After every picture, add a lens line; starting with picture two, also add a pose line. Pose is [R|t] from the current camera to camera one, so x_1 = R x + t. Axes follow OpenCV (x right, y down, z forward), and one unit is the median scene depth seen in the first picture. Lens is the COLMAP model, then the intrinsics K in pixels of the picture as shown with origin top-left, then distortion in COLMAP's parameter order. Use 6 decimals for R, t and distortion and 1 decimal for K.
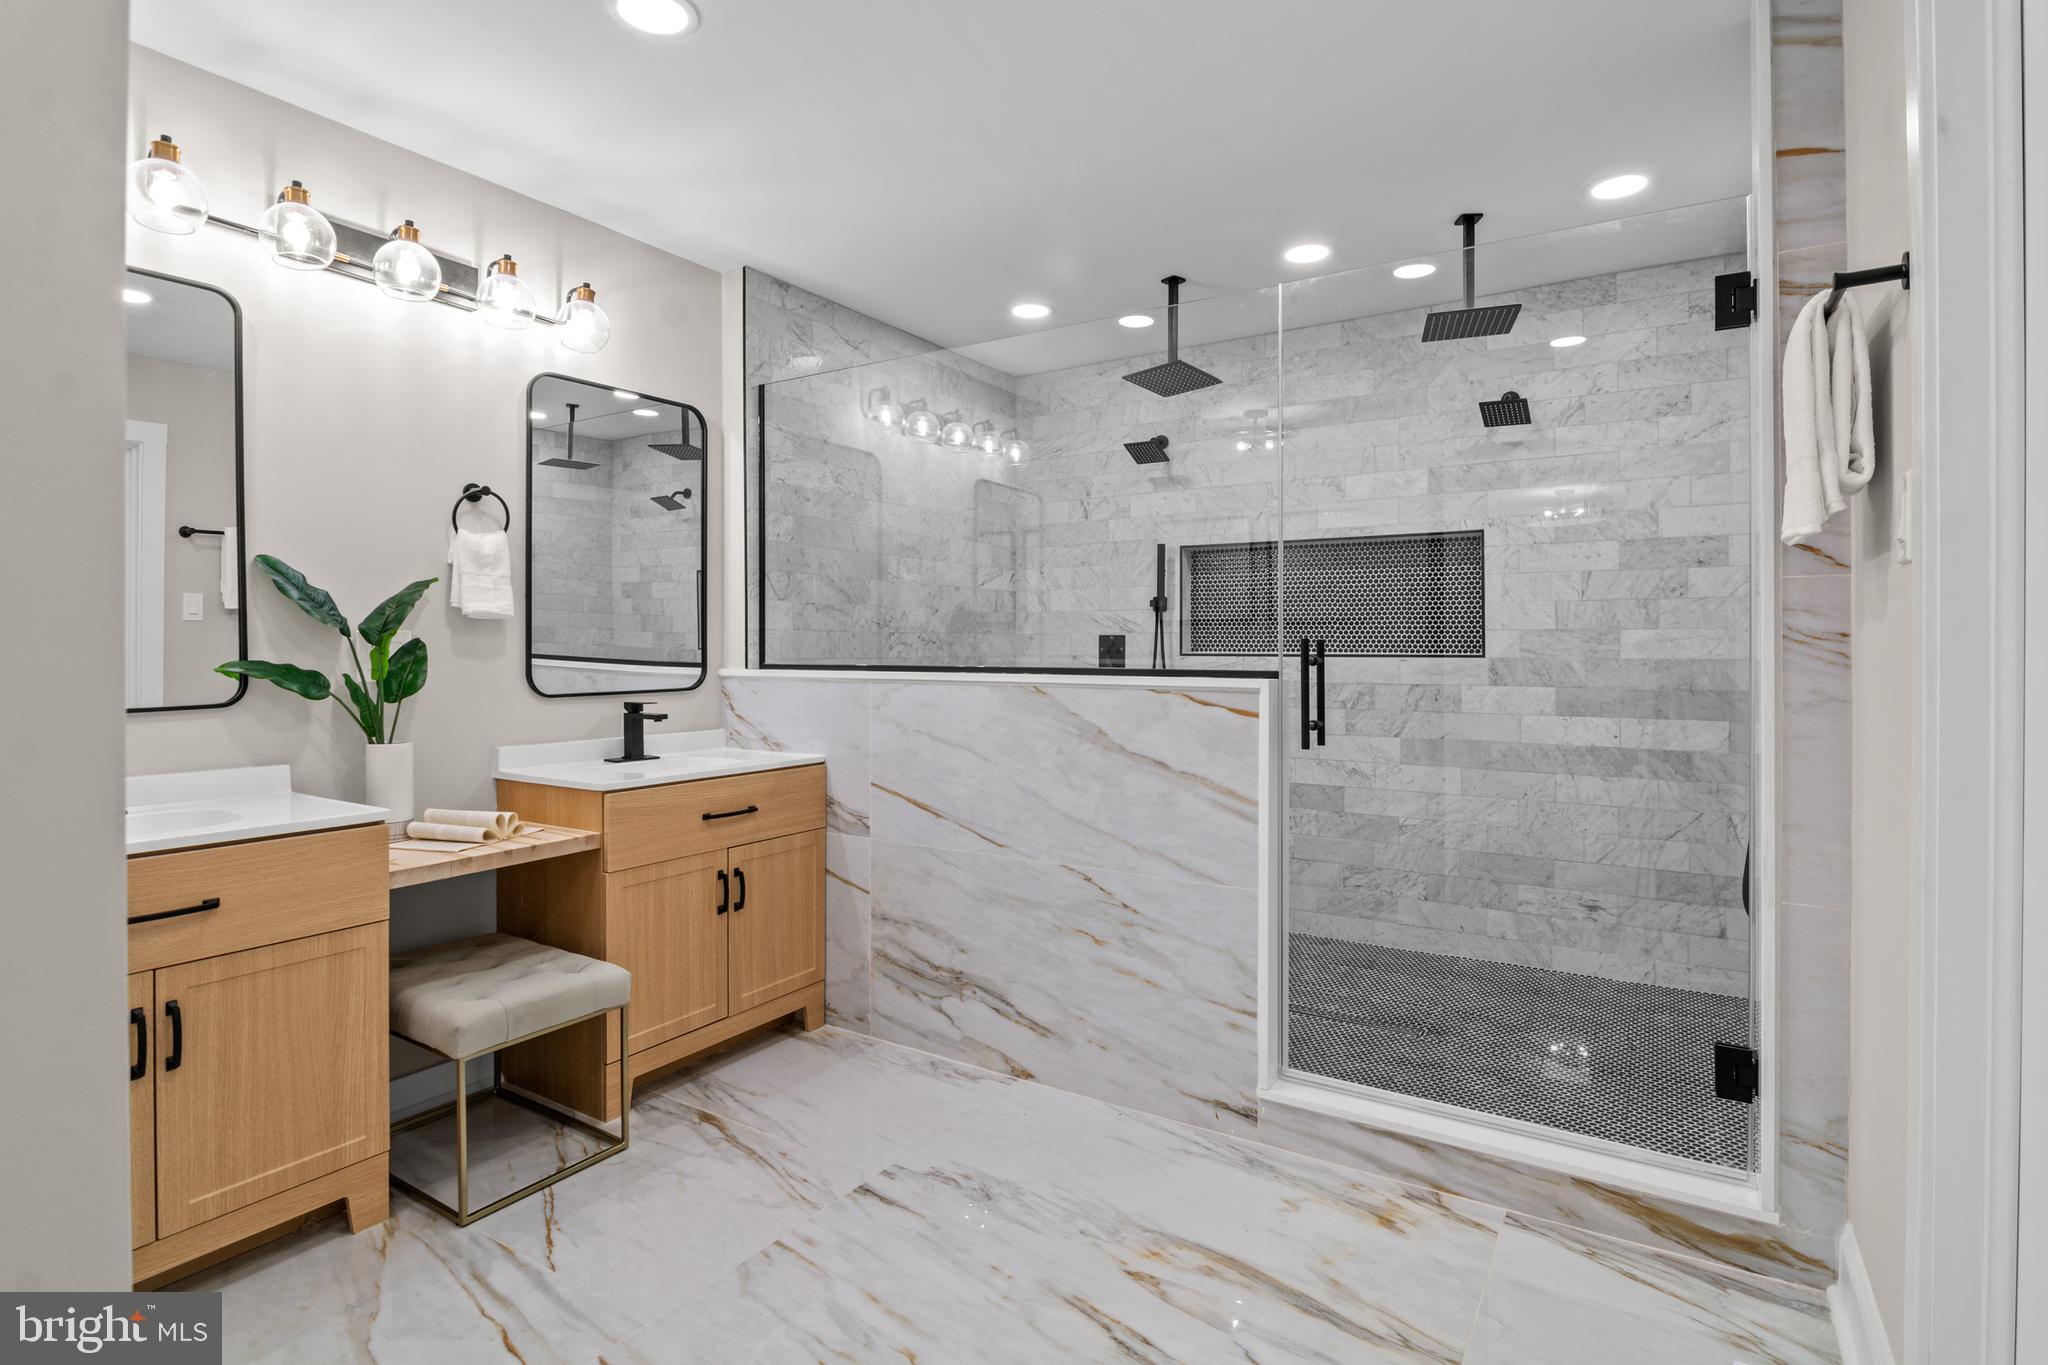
lens RADIAL K [[1010.2, 0, 1022.4], [0, 1010.2, 626.1], [0, 0, 1]] dist [-0.005169, -0.006280]
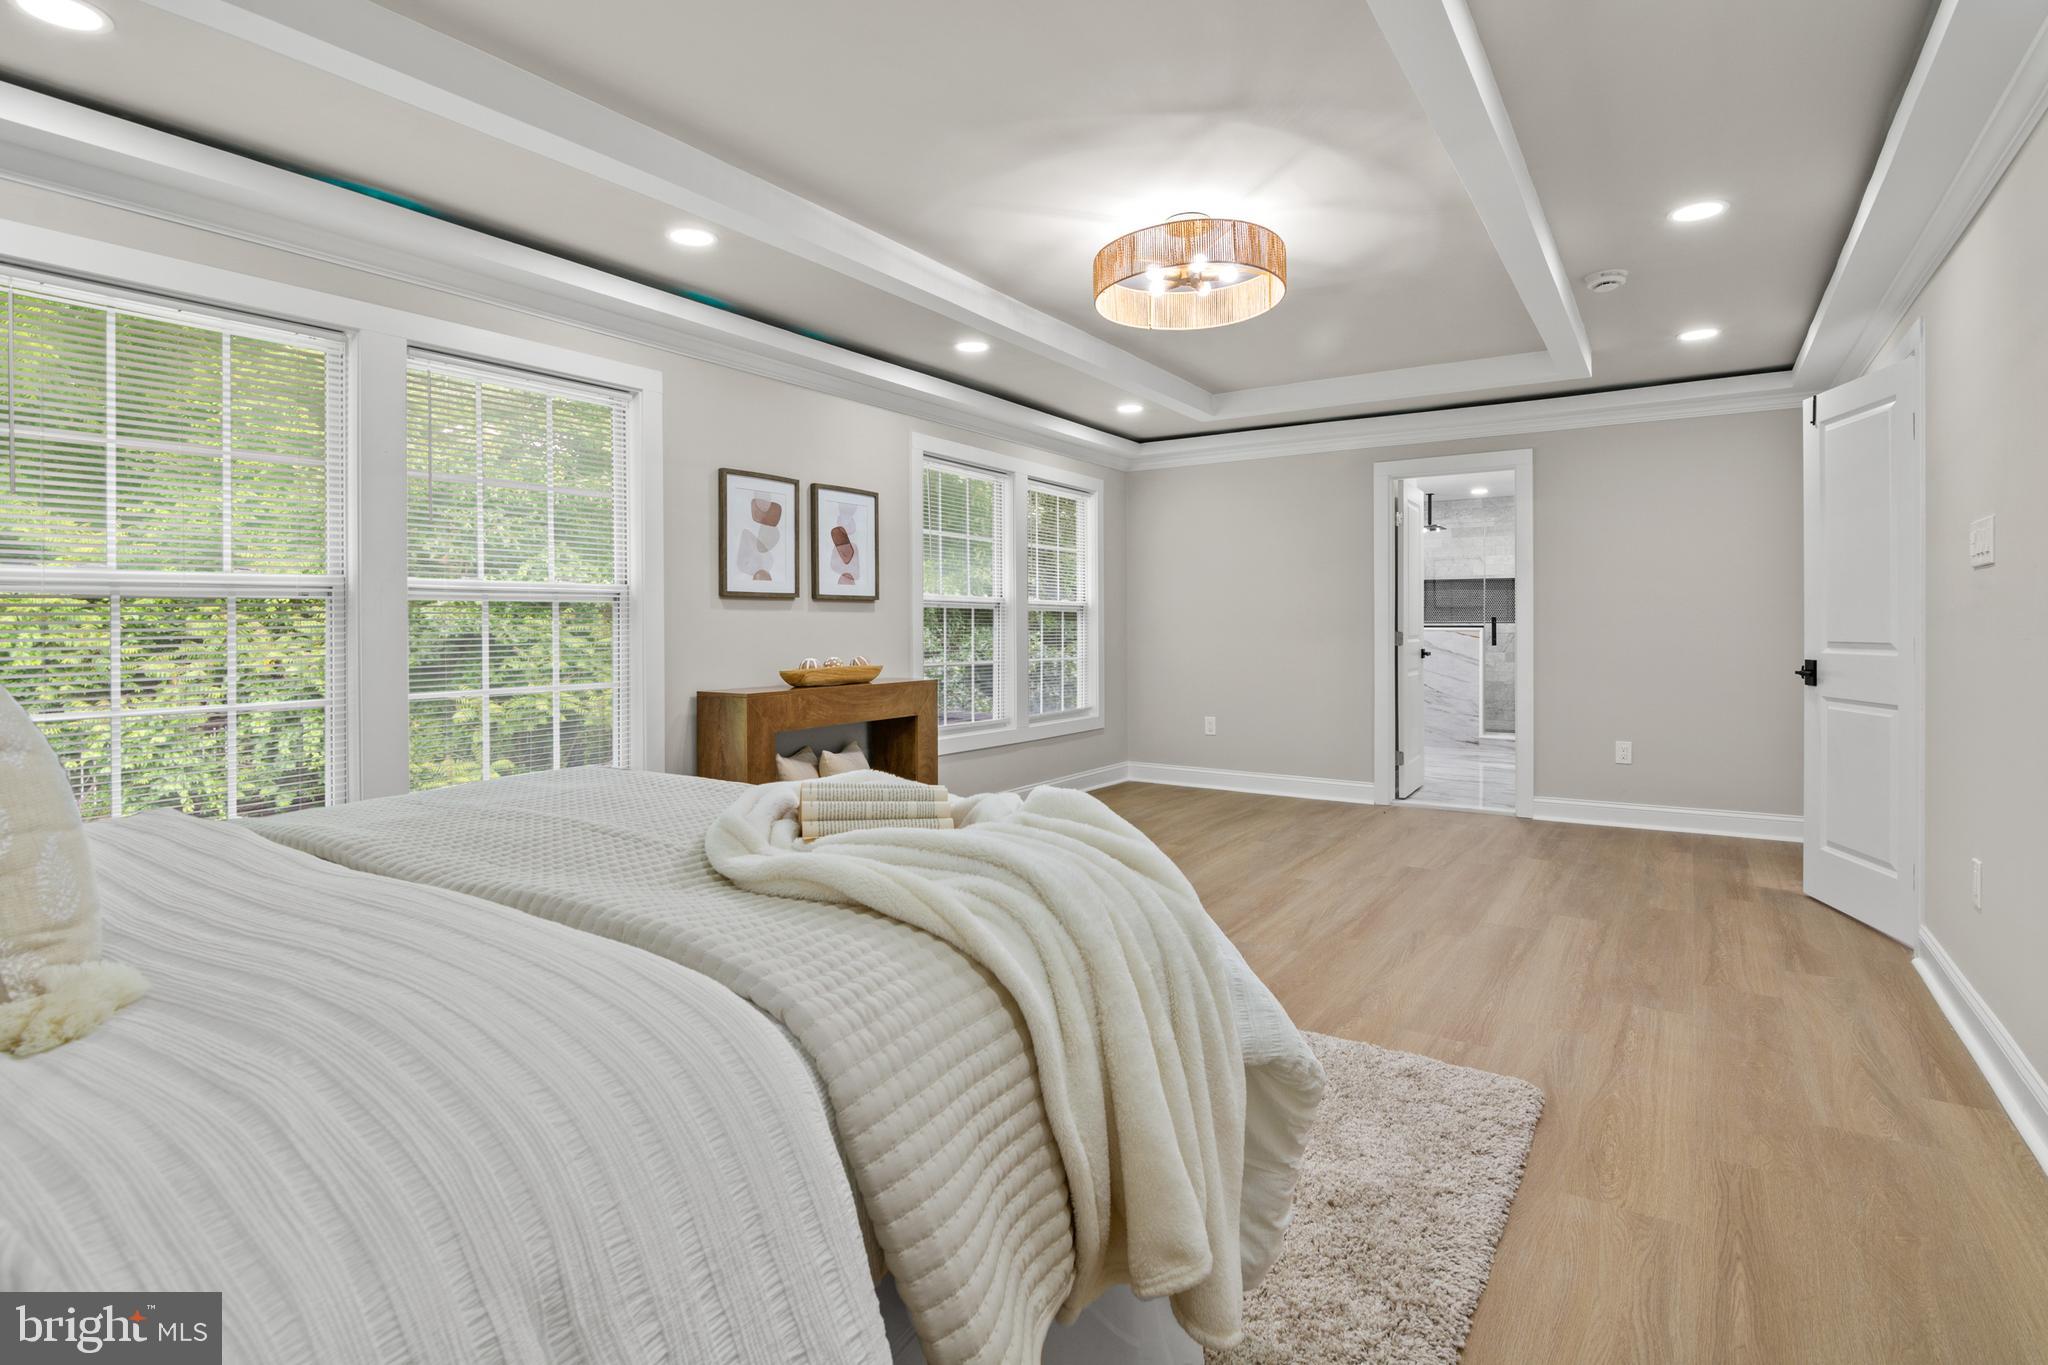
lens RADIAL K [[1003.0, 0, 1017.3], [0, 1003.0, 621.9], [0, 0, 1]] dist [0.004376, -0.003918]
pose [[0.999598, -0.004352, -0.028000, -1.169437], [0.004965, 0.999749, 0.021843, -0.052437], [0.027898, -0.021973, 0.999369, -2.360409]]
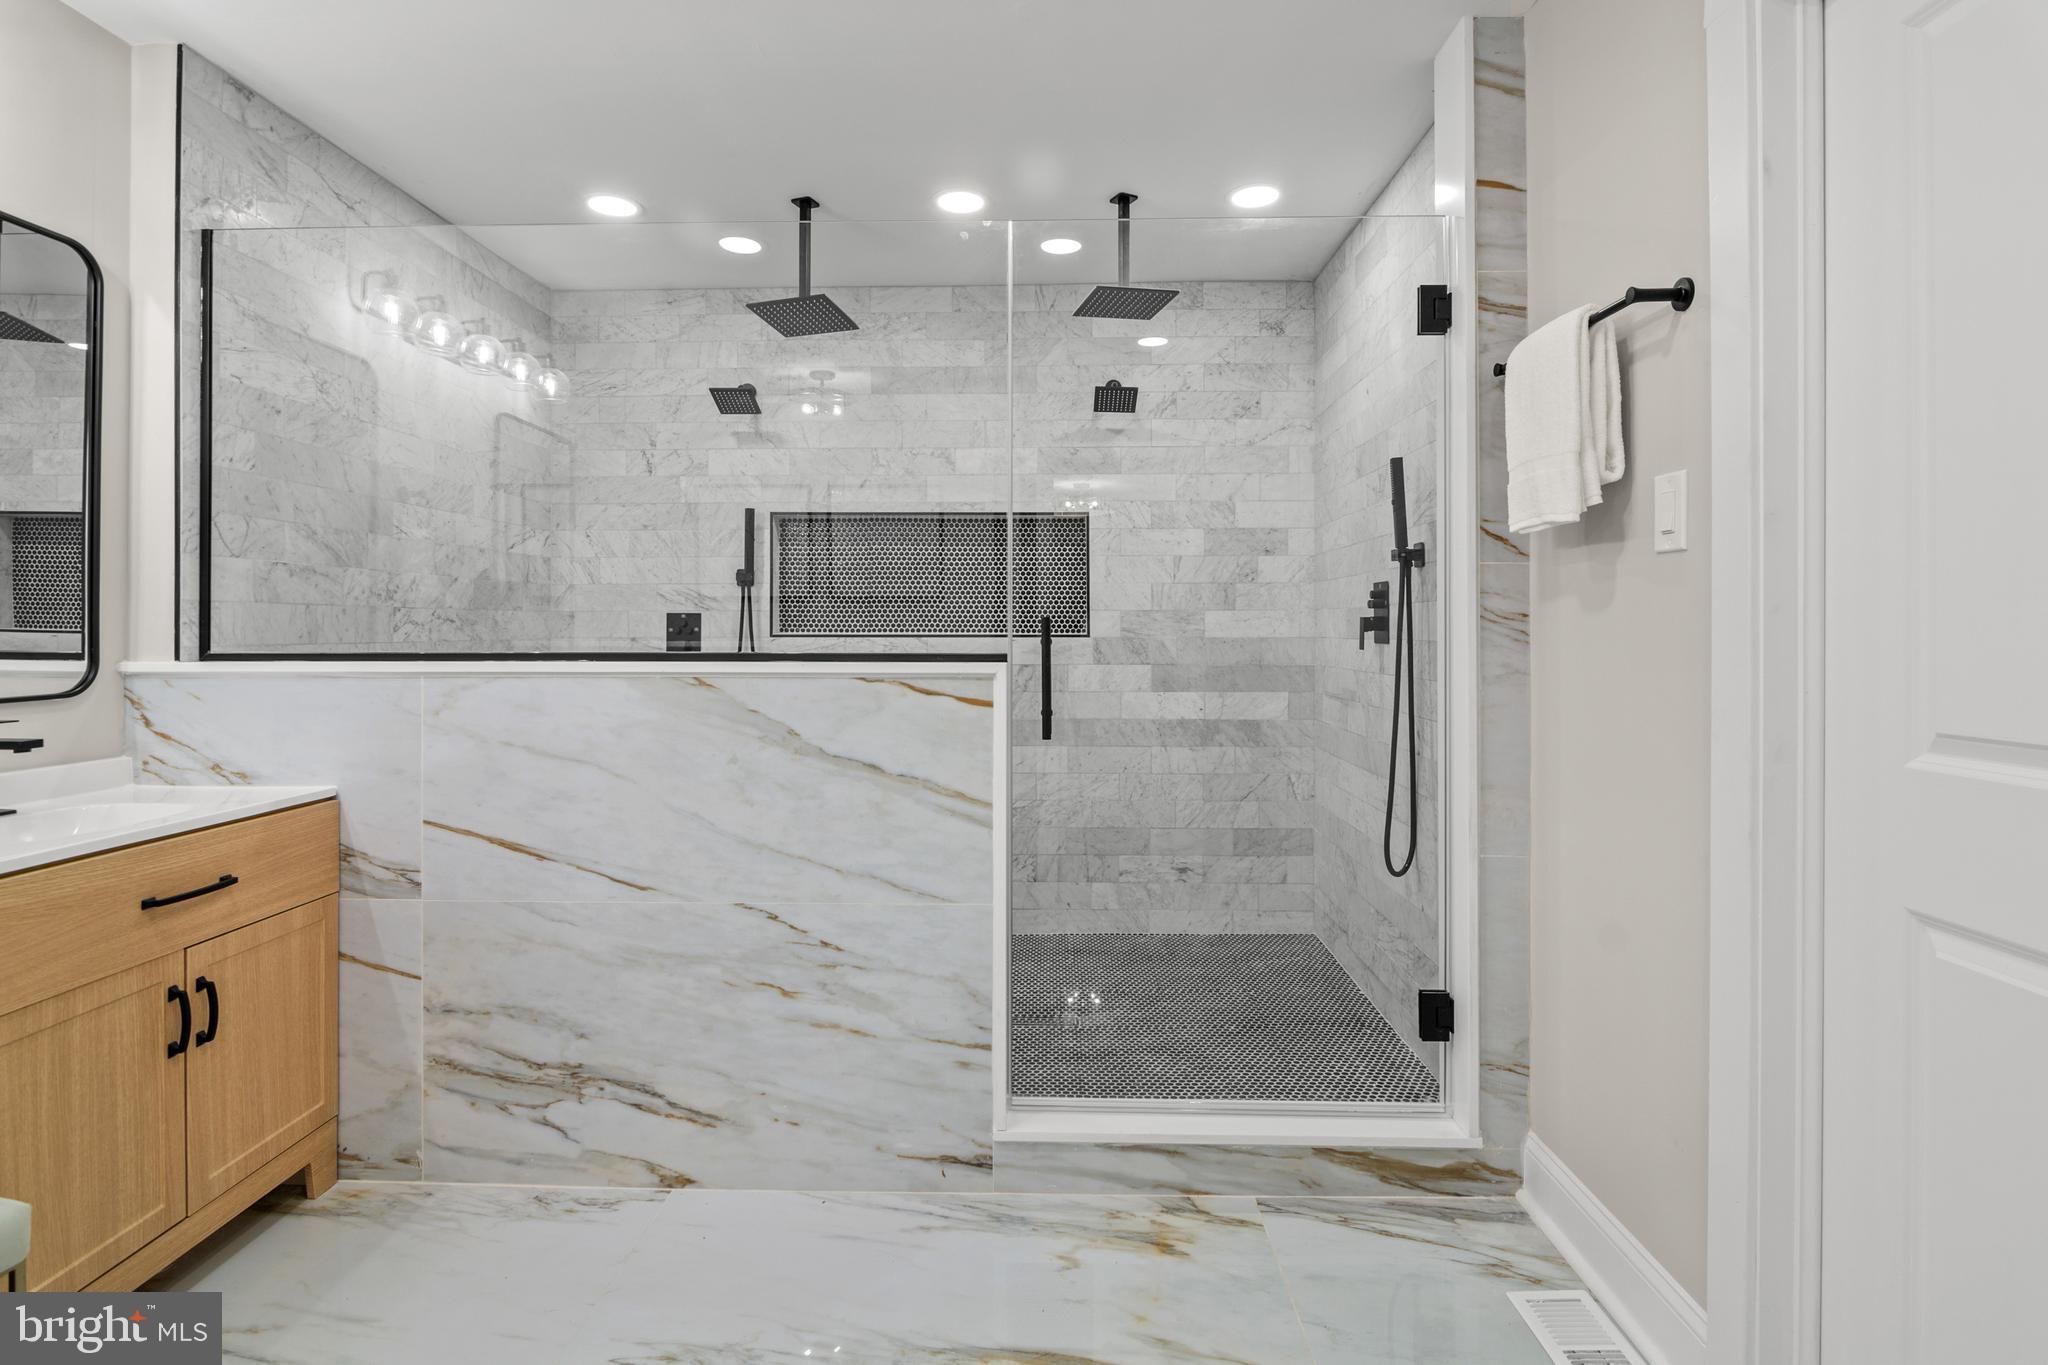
lens RADIAL K [[1019.0, 0, 1024.5], [0, 1019.0, 609.0], [0, 0, 1]] dist [-0.005352, -0.005501]
pose [[0.856628, 0.008248, 0.515869, -0.167377], [-0.009573, 0.999954, -0.000090, 0.004556], [-0.515846, -0.004861, 0.856667, 0.191959]]
